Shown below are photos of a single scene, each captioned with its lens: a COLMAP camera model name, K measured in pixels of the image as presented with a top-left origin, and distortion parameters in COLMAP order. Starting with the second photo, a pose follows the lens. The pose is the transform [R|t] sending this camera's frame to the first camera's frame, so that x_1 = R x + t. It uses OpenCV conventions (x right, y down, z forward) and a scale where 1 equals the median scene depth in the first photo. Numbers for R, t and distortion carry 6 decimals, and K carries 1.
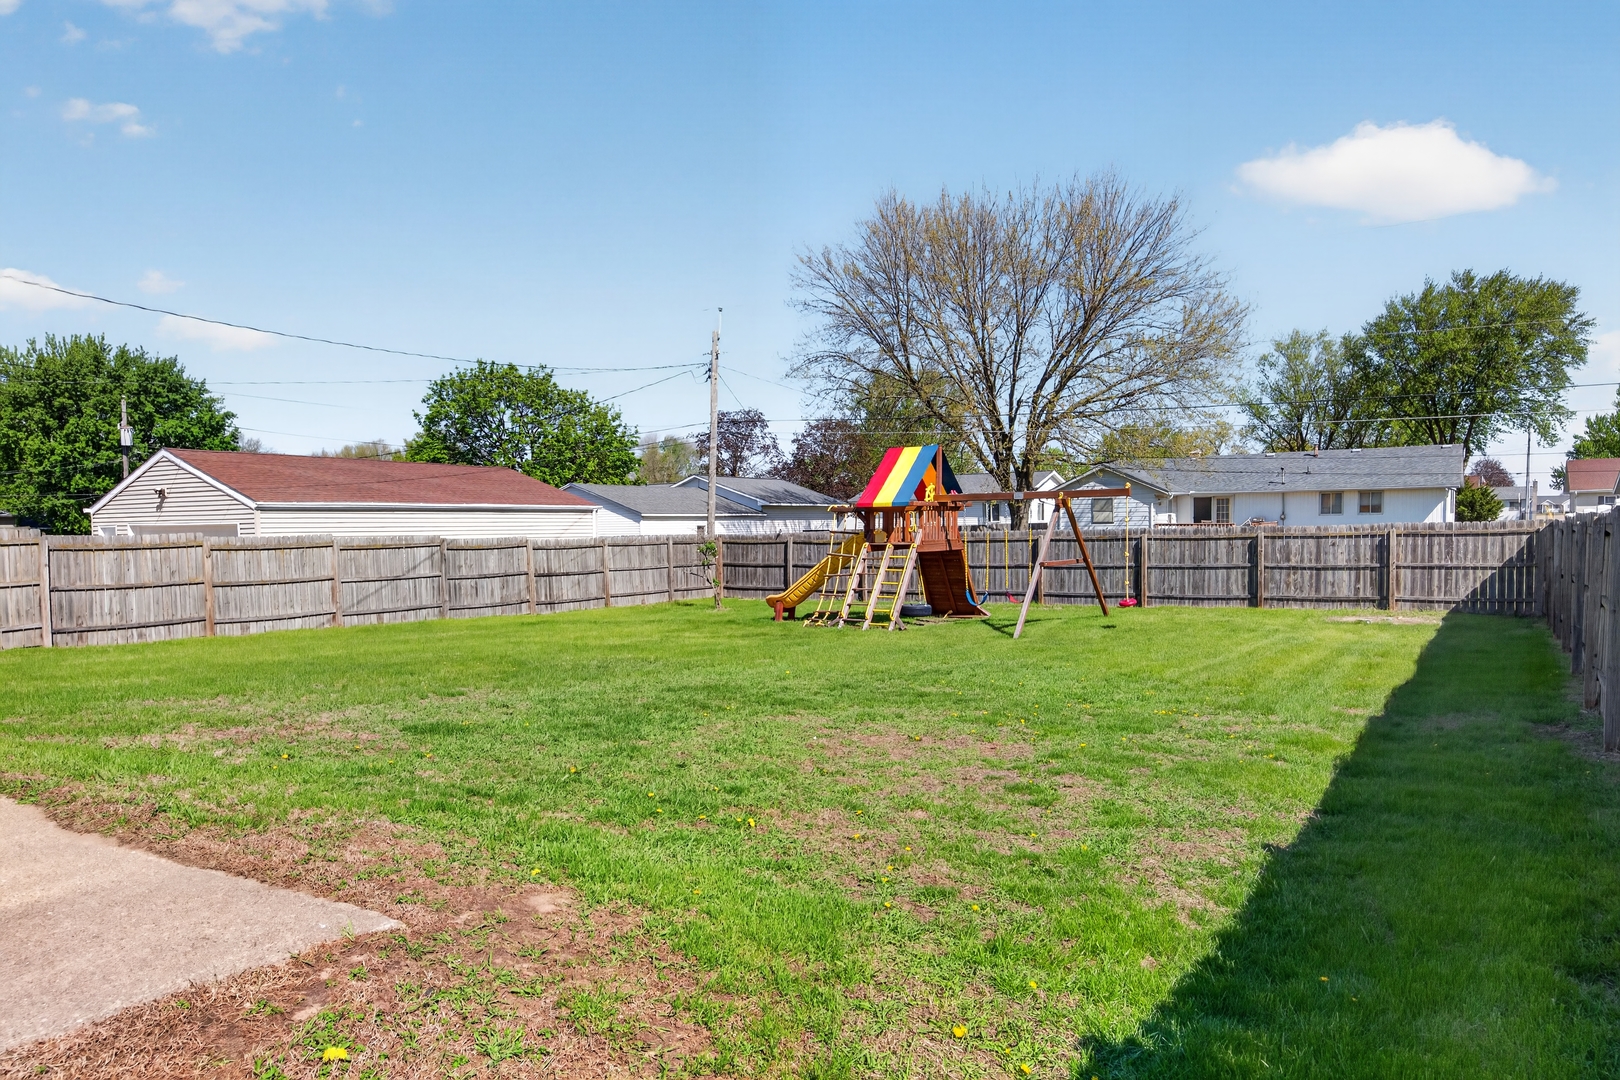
lens RADIAL K [[1028.8, 0, 815.6], [0, 1028.8, 598.8], [0, 0, 1]] dist [0.000906, 0.000721]
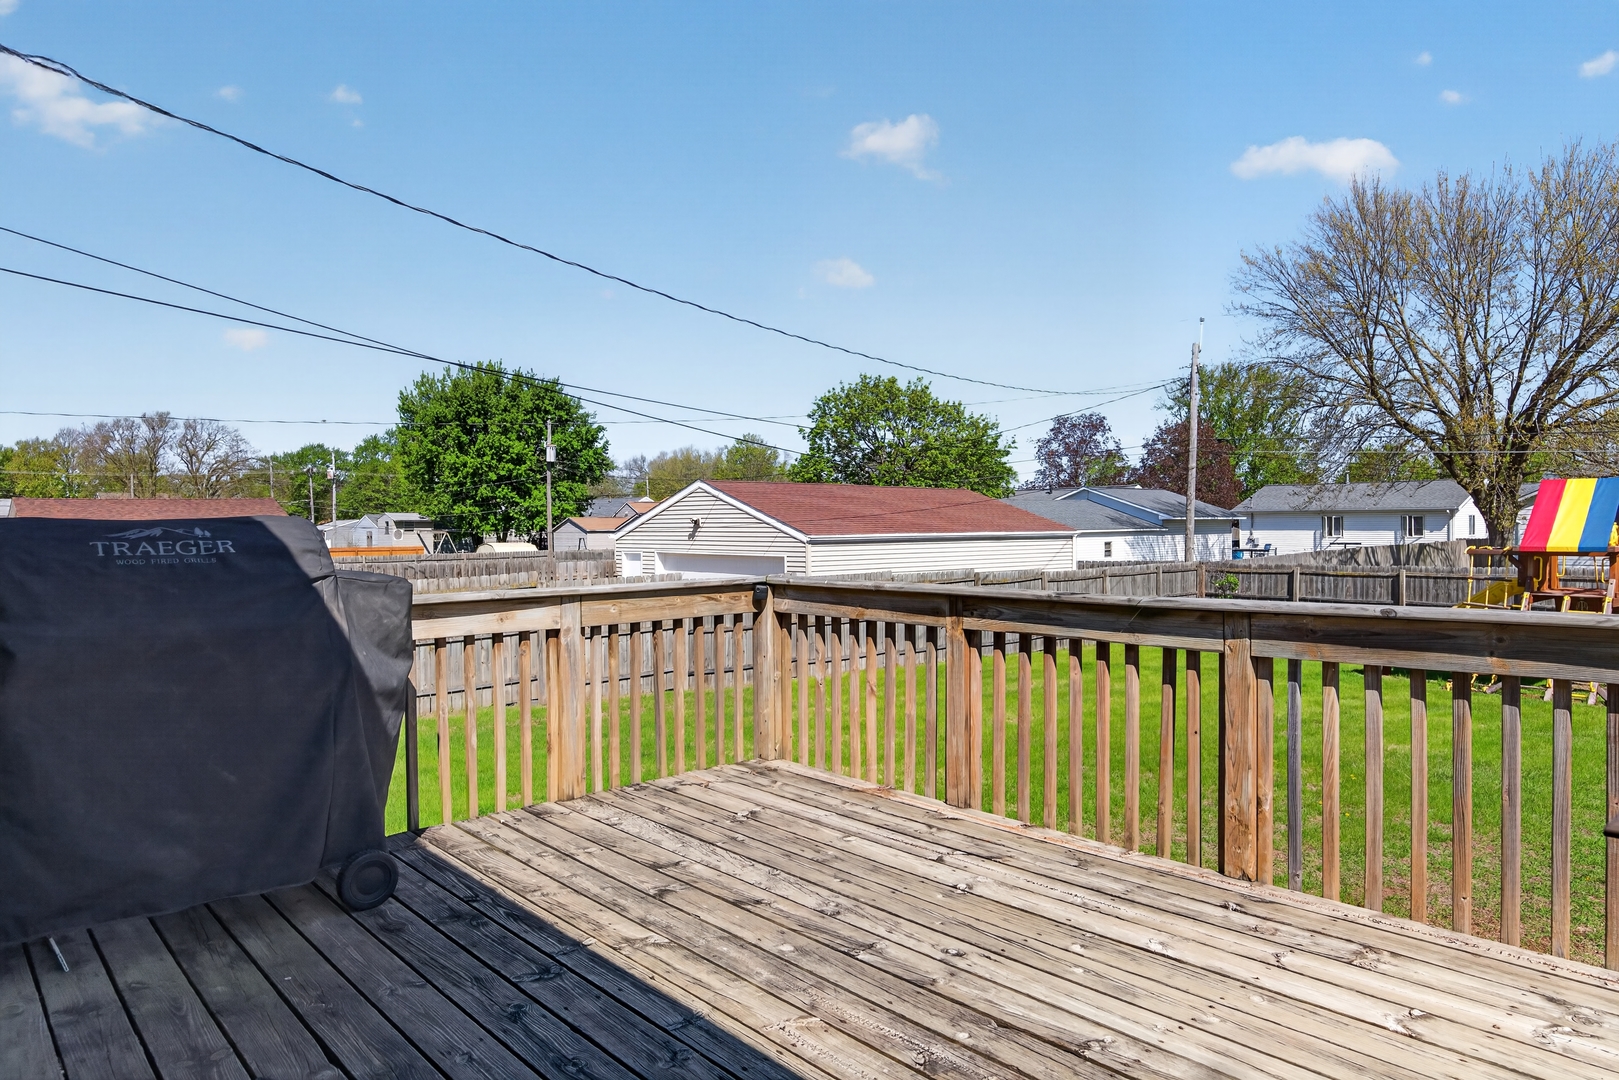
lens RADIAL K [[1020.8, 0, 817.3], [0, 1020.8, 540.3], [0, 0, 1]] dist [-0.001478, -0.000864]
pose [[0.970086, 0.009248, -0.242584, -0.123350], [-0.021901, 0.998533, -0.049512, -0.017031], [0.241770, 0.053344, 0.968866, 0.018246]]
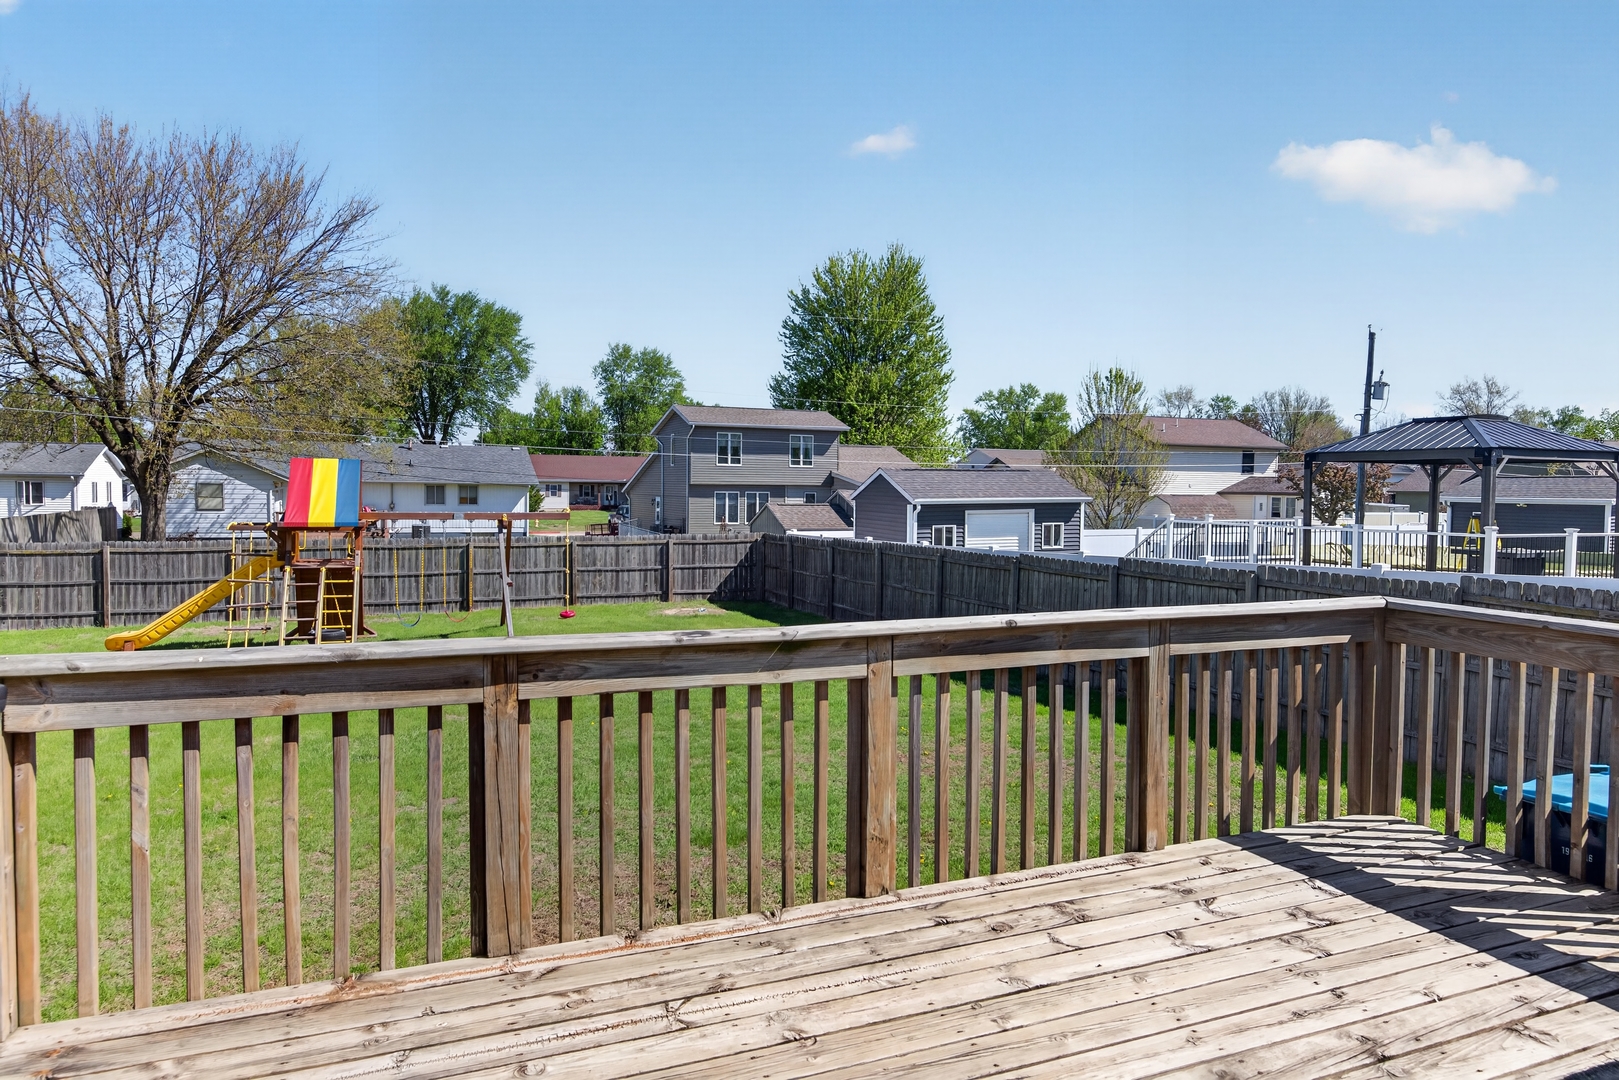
lens RADIAL K [[1020.8, 0, 817.3], [0, 1020.8, 540.3], [0, 0, 1]] dist [-0.001478, -0.000864]
pose [[0.546625, -0.017023, 0.837205, -0.171482], [0.036810, 0.999315, -0.003714, -0.022436], [-0.836568, 0.032848, 0.546877, 0.056344]]
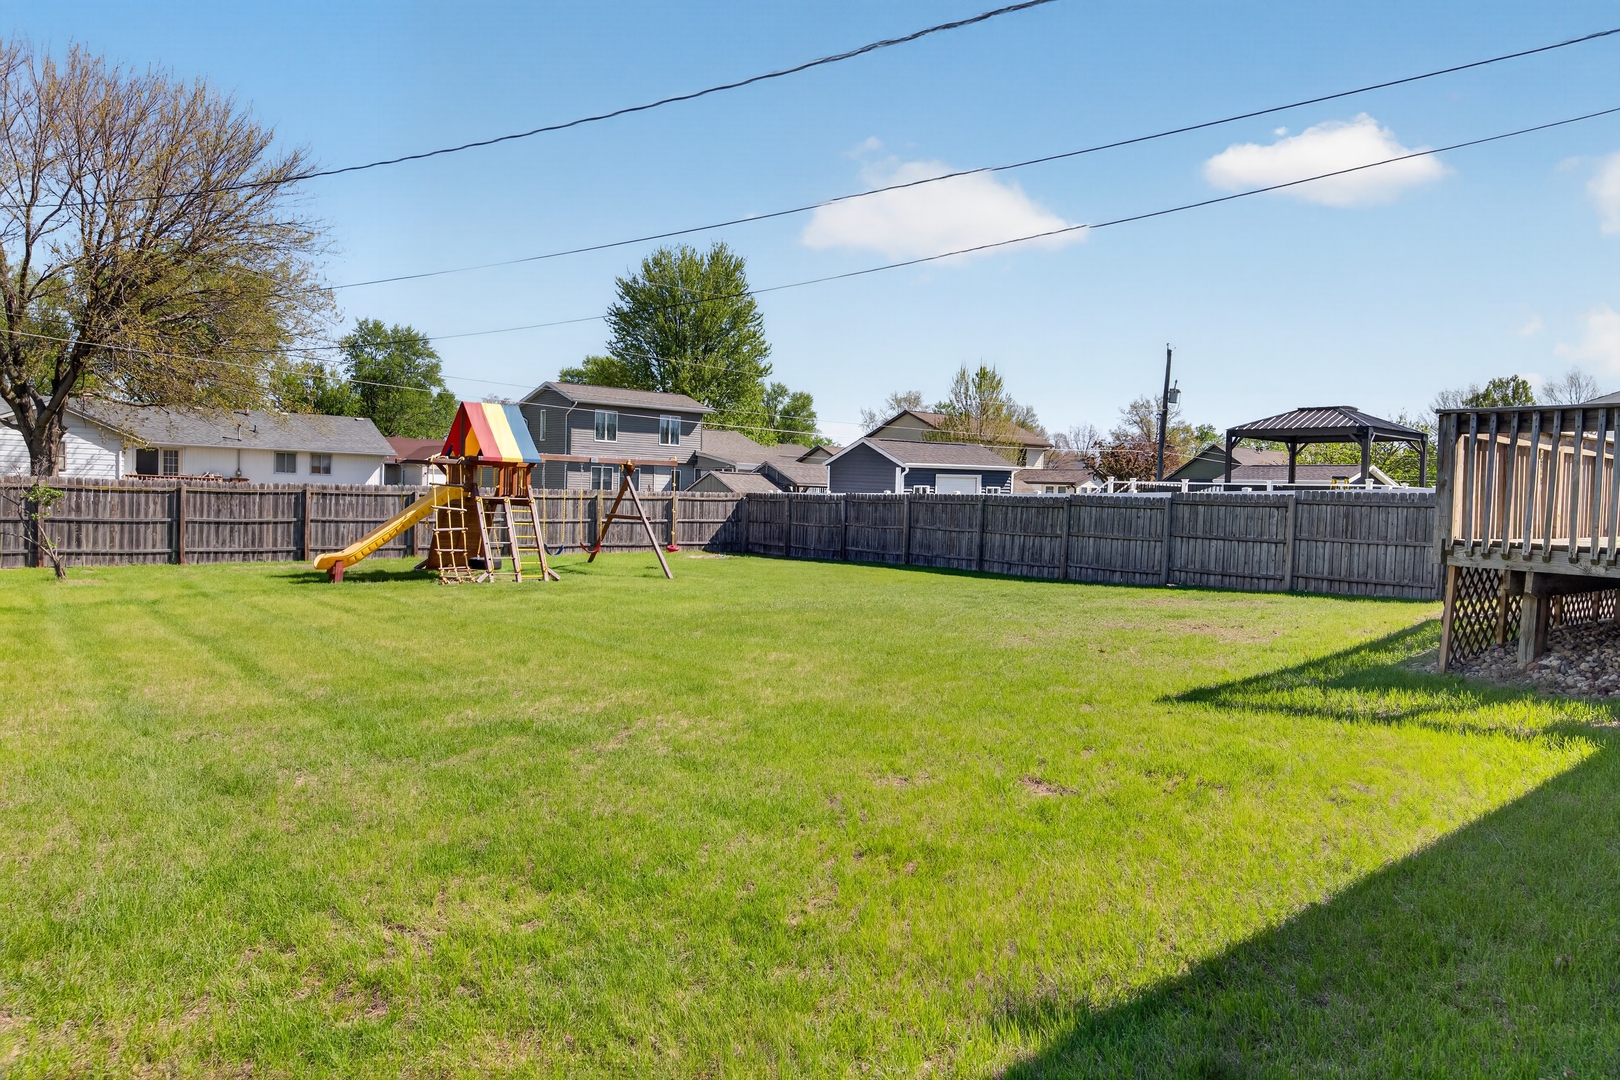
lens RADIAL K [[1021.4, 0, 817.8], [0, 1021.4, 540.3], [0, 0, 1]] dist [-0.001478, -0.000864]
pose [[0.283505, -0.015968, 0.958838, -0.317413], [0.030698, 0.999500, 0.007569, -0.003795], [-0.958479, 0.027288, 0.283853, 0.161824]]
